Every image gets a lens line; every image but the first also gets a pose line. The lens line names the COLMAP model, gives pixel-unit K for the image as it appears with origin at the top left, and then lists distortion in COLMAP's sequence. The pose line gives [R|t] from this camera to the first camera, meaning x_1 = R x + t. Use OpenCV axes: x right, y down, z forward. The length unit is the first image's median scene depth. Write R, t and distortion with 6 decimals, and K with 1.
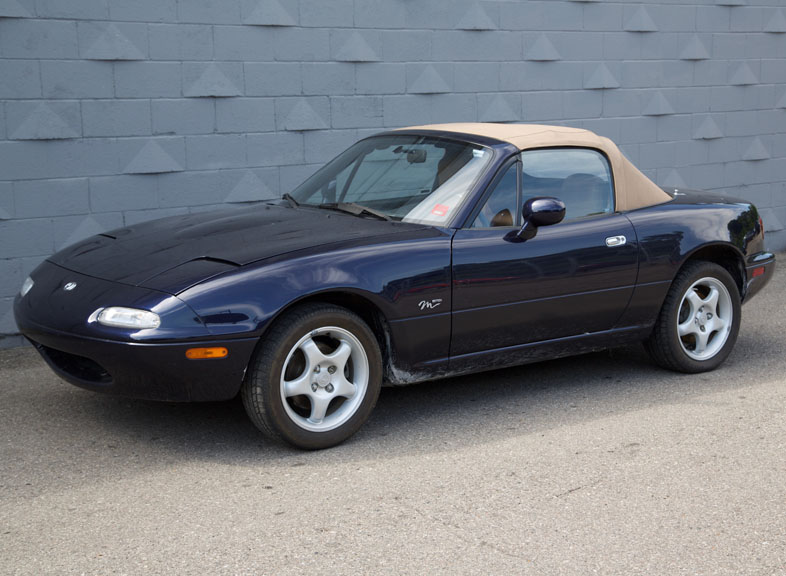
lens RADIAL K [[1190.8, 0, 393.0], [0, 1190.8, 288.0], [0, 0, 1]] dist [0.141522, 0.108349]
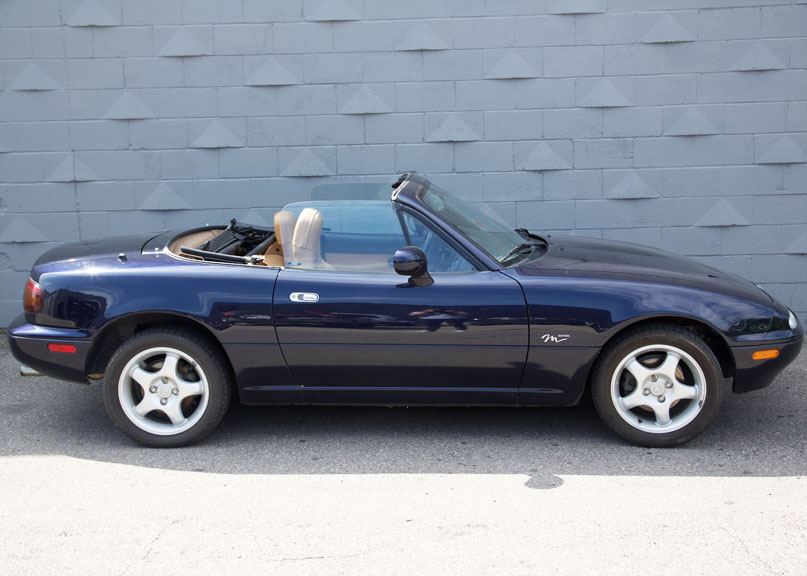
lens RADIAL K [[997.4, 0, 403.5], [0, 997.4, 288.0], [0, 0, 1]] dist [0.068300, 0.025530]
pose [[0.792294, 0.091891, -0.603180, 0.418164], [-0.089284, 0.995413, 0.034367, -0.045858], [0.603572, 0.026626, 0.796864, 0.193187]]
